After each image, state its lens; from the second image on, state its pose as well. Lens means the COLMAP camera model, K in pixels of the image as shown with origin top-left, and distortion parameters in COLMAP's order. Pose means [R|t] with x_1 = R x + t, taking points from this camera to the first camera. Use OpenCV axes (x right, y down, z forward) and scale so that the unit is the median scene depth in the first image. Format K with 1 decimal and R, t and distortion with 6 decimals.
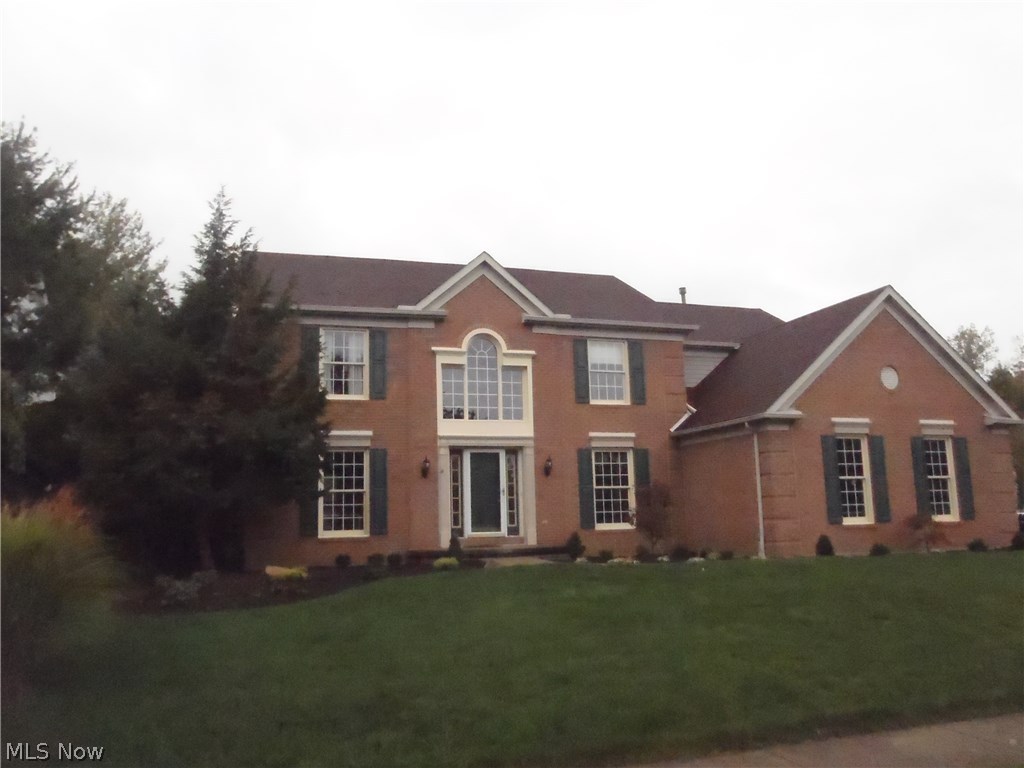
lens RADIAL K [[846.4, 0, 513.3], [0, 846.4, 381.6], [0, 0, 1]] dist [-0.063889, 0.028515]
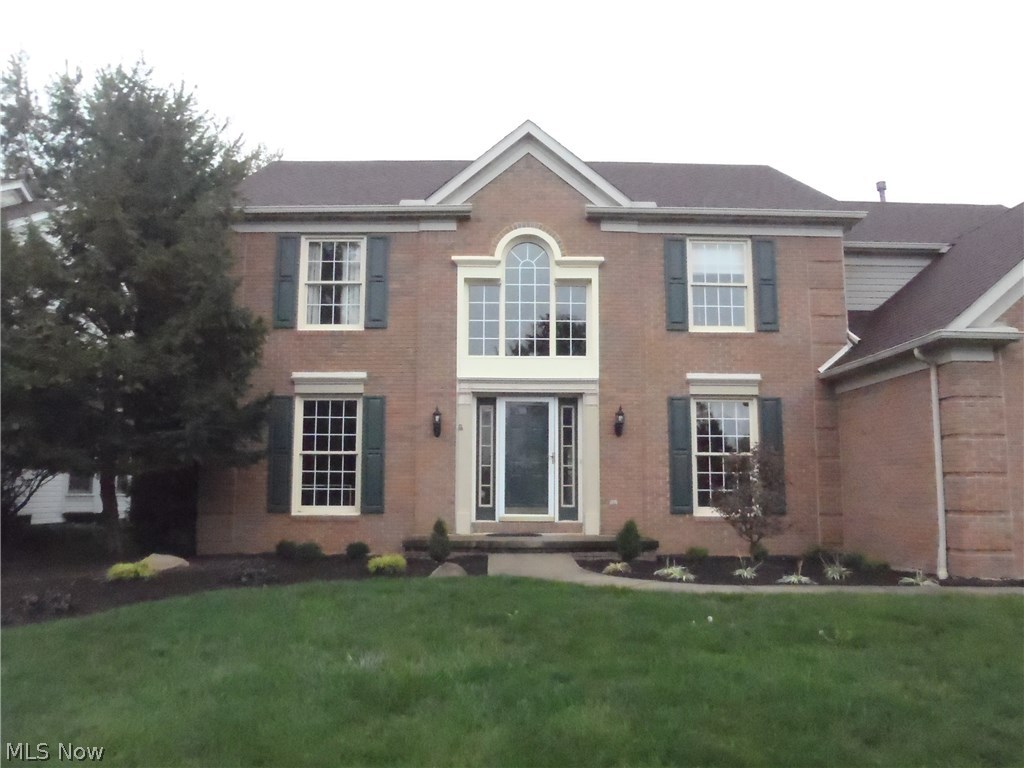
lens RADIAL K [[846.4, 0, 511.1], [0, 846.4, 381.3], [0, 0, 1]] dist [-0.063889, 0.028515]
pose [[0.954359, -0.009456, -0.298511, 0.163761], [0.021612, 0.999065, 0.037447, 0.039481], [0.297878, -0.042189, 0.953671, 0.319896]]
